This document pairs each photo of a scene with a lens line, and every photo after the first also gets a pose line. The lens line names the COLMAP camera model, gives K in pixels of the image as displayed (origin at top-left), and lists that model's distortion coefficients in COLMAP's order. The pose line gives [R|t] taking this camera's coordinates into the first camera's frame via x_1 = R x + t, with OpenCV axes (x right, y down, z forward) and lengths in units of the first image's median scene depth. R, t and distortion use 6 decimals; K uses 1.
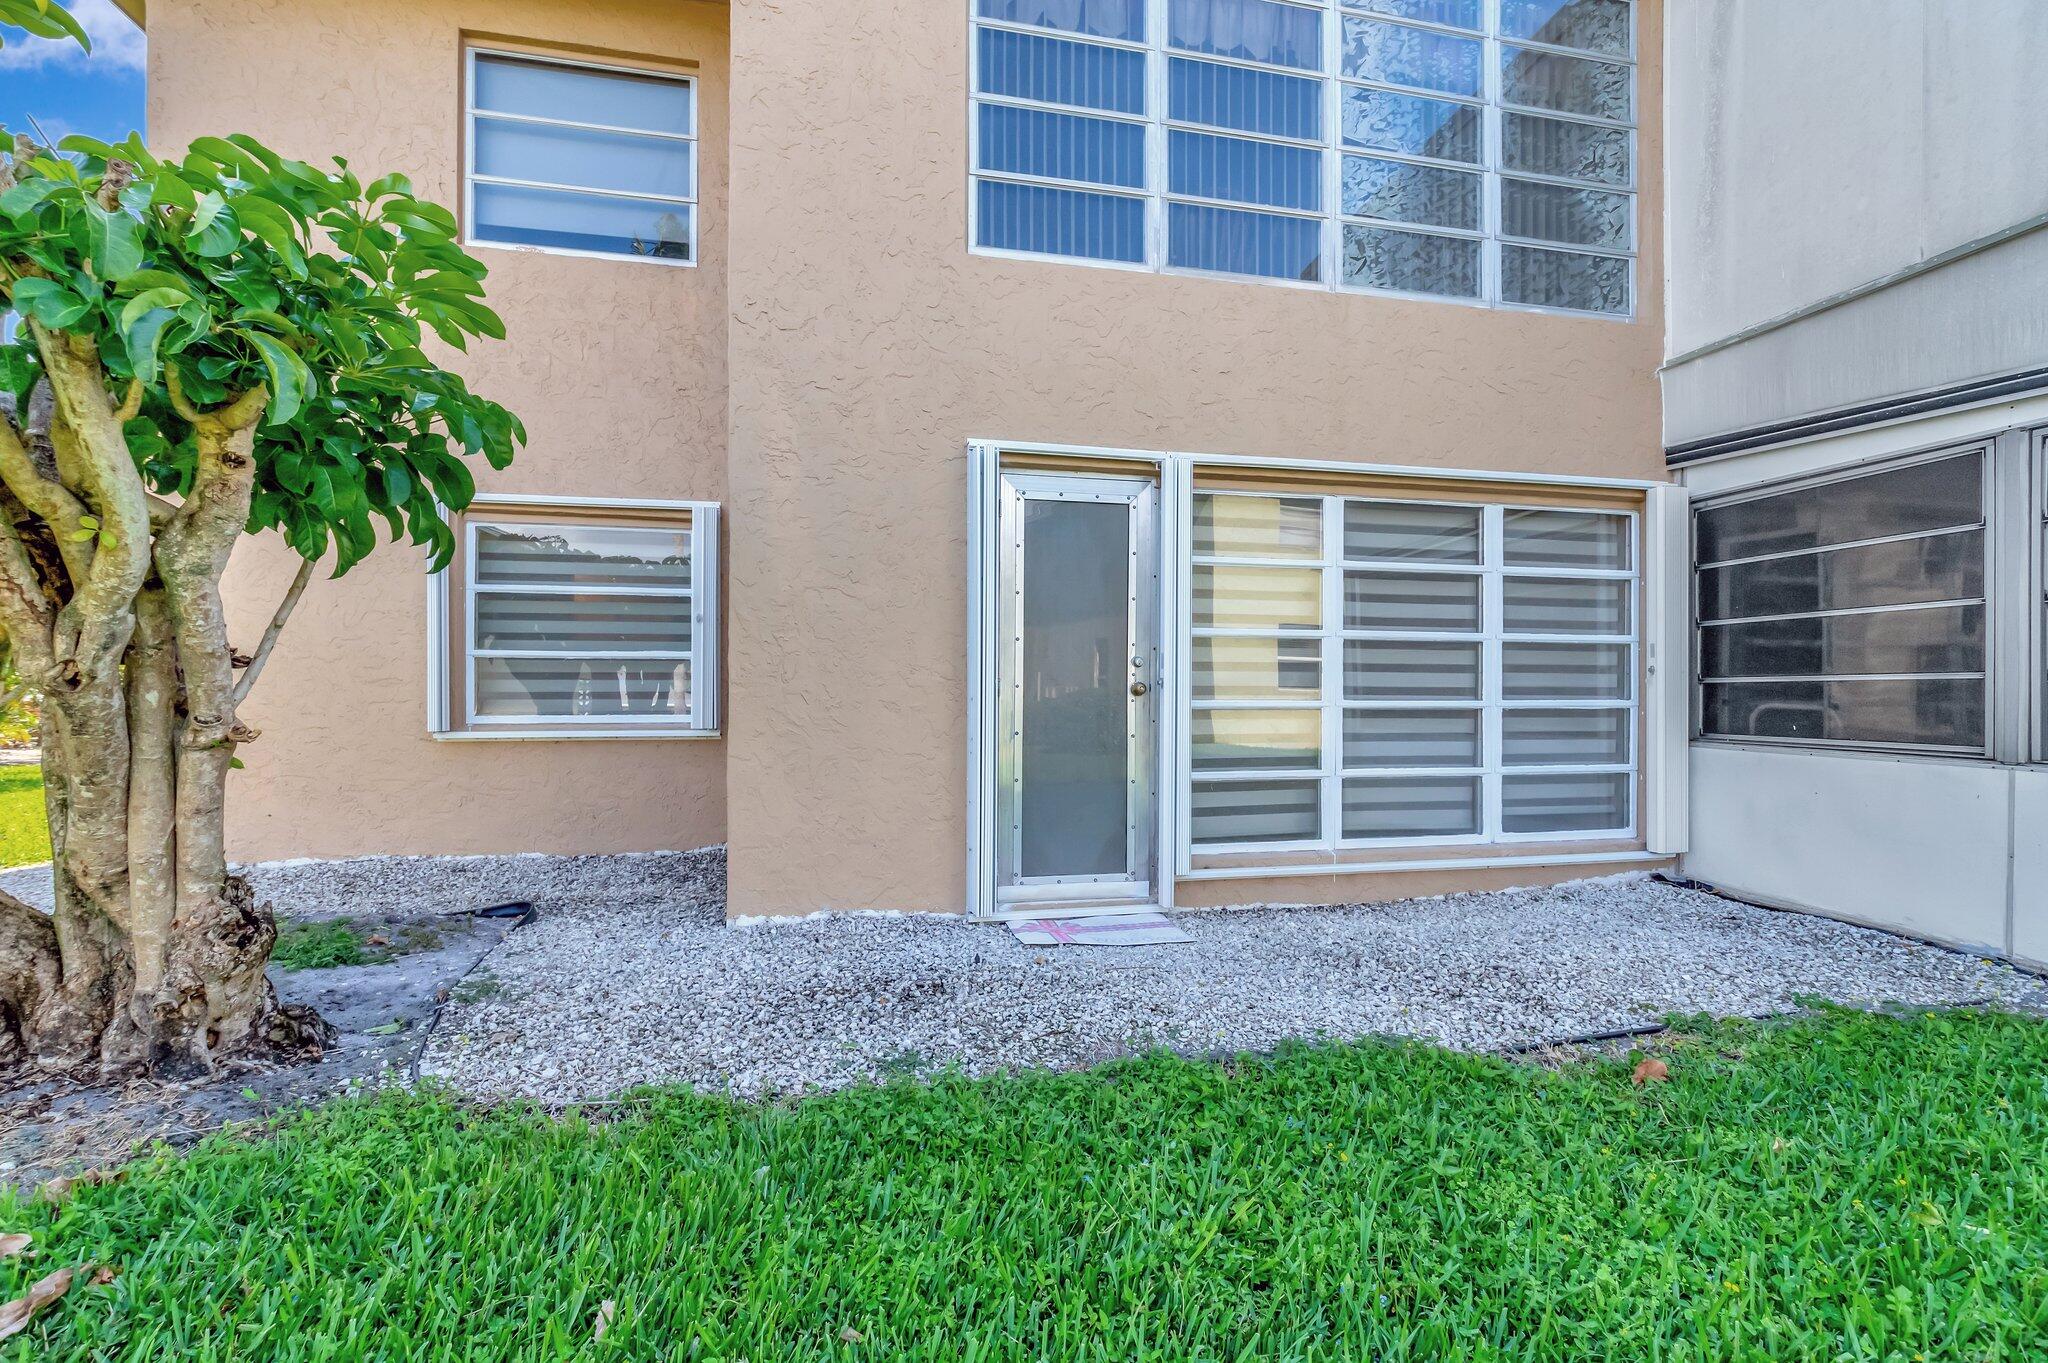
lens RADIAL K [[924.2, 0, 1029.6], [0, 924.2, 682.7], [0, 0, 1]] dist [-0.002803, -0.001103]
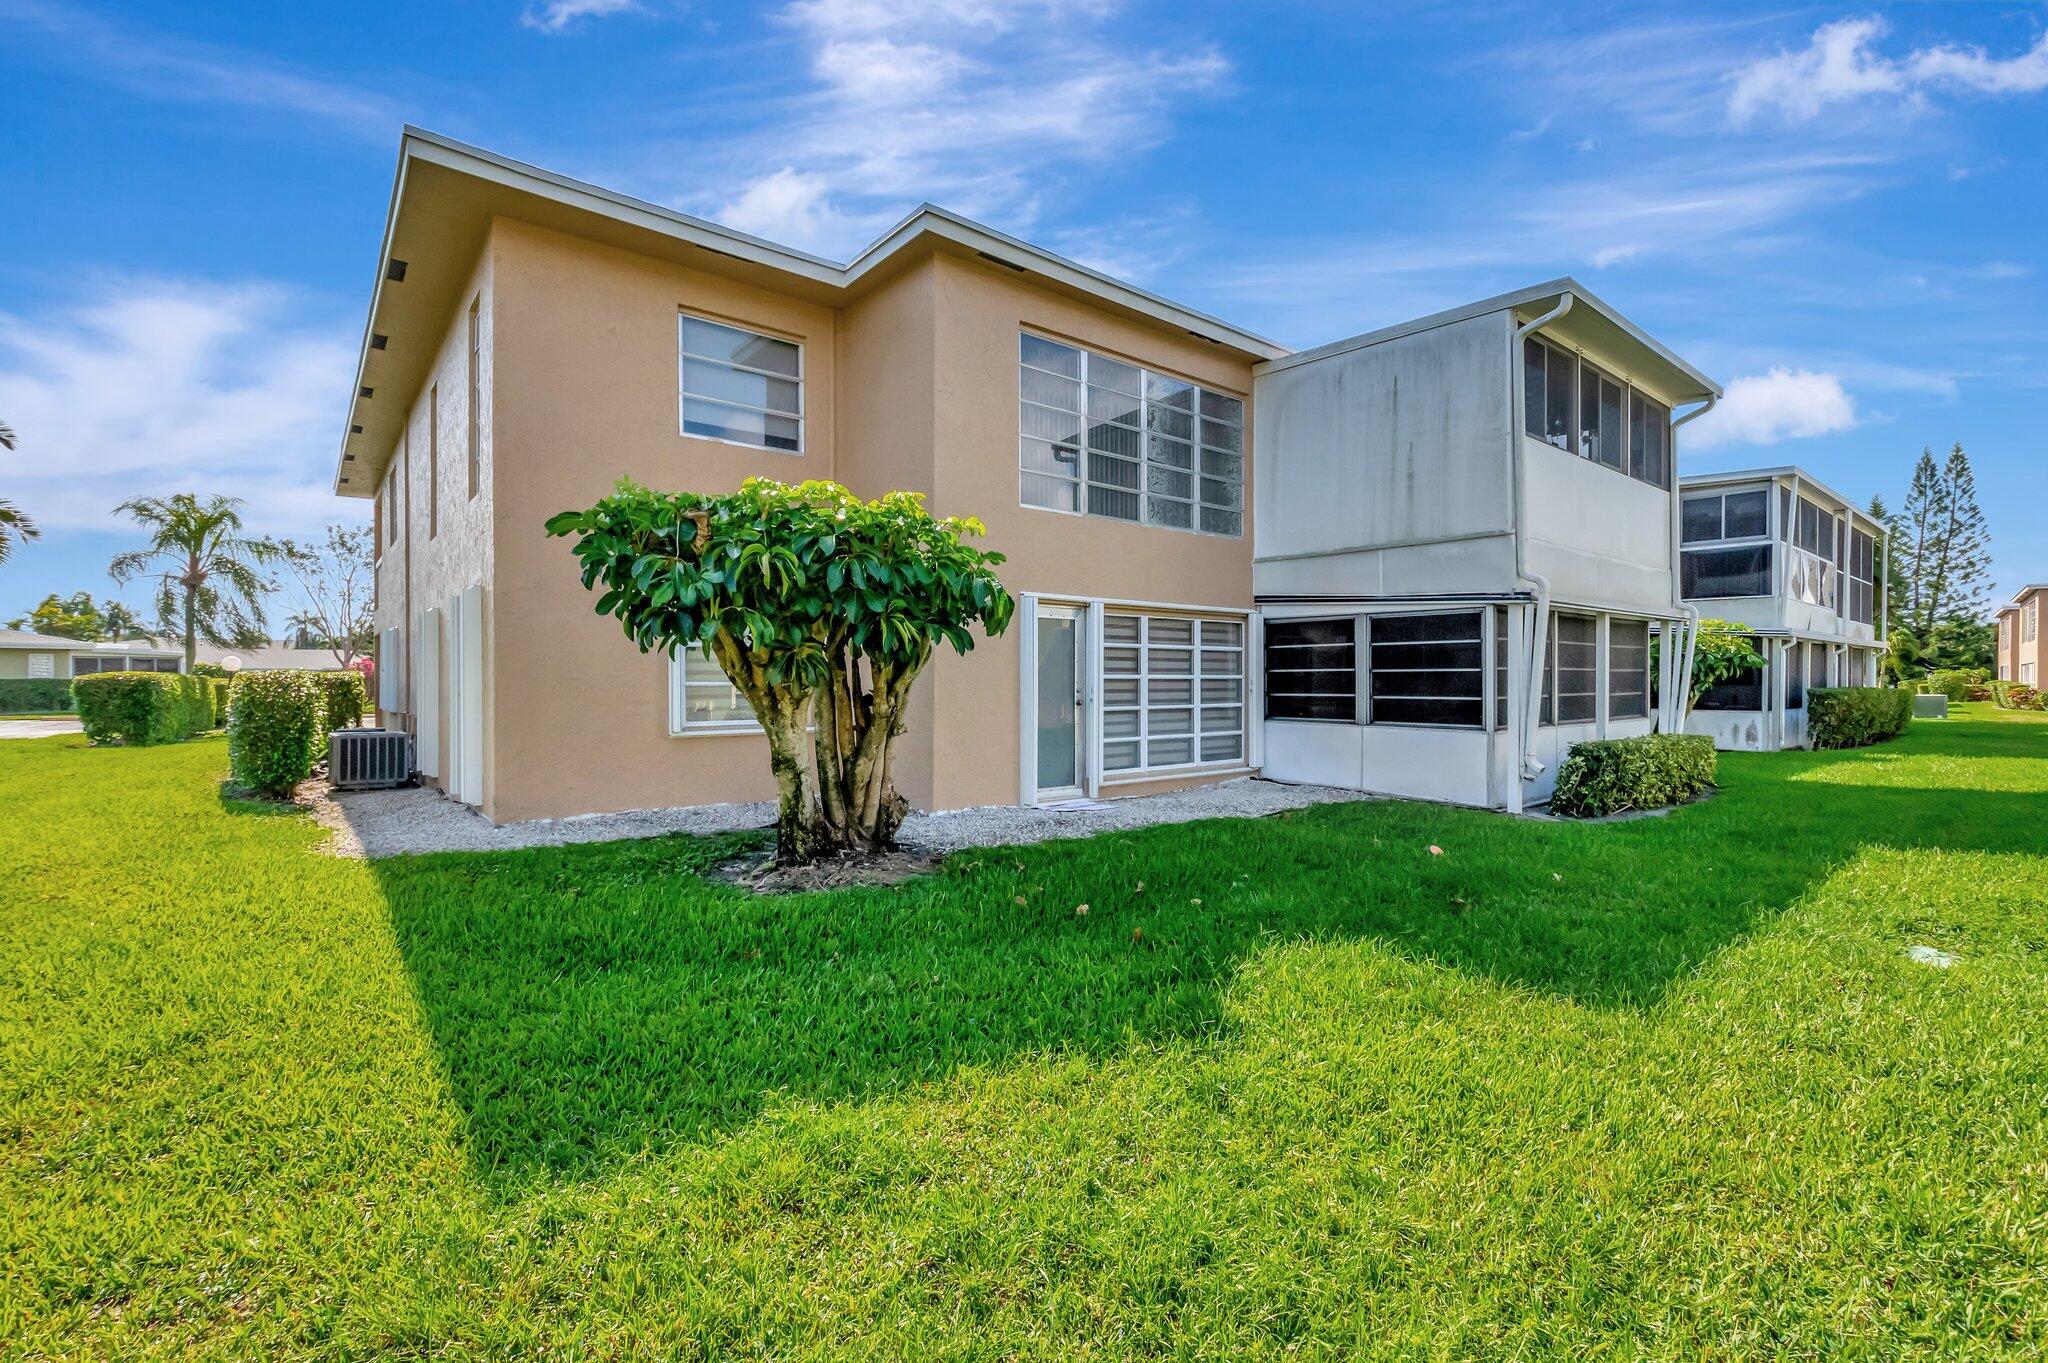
lens RADIAL K [[924.2, 0, 1029.6], [0, 924.2, 682.7], [0, 0, 1]] dist [-0.002803, -0.001103]
pose [[0.888238, -0.007187, 0.459327, -0.928917], [0.002305, 0.999935, 0.011188, -0.062045], [-0.459377, -0.008879, 0.888197, -0.855334]]
